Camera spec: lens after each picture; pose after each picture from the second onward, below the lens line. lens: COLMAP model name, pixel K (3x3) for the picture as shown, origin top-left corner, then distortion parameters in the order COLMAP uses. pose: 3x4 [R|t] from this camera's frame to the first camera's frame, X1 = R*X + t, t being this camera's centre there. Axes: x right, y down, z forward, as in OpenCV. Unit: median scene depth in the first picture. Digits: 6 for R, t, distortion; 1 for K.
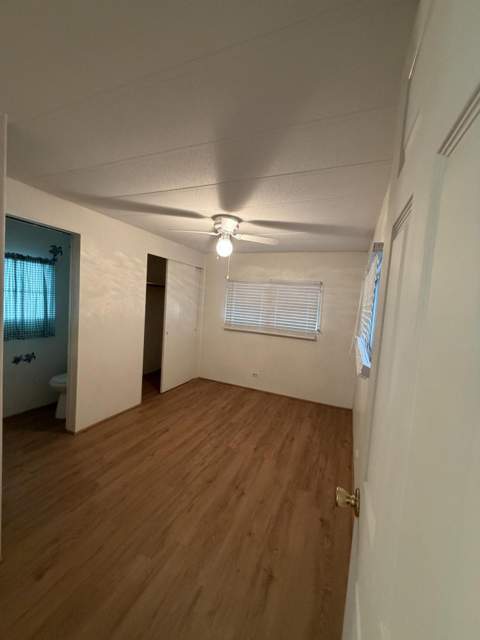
lens RADIAL K [[256.3, 0, 239.5], [0, 256.3, 319.2], [0, 0, 1]] dist [-0.000159, 0.000057]
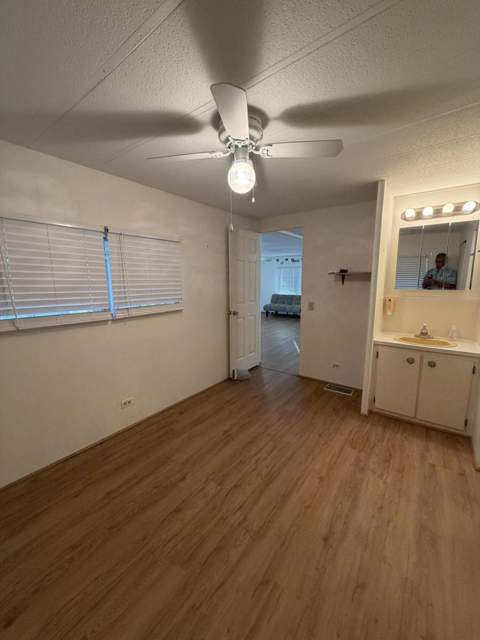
lens RADIAL K [[256.3, 0, 239.7], [0, 256.3, 318.8], [0, 0, 1]] dist [-0.000159, 0.000057]
pose [[-0.970226, -0.105807, 0.217866, -0.224392], [-0.049970, 0.967624, 0.247399, -0.124601], [-0.236989, 0.229147, -0.944102, 1.731485]]
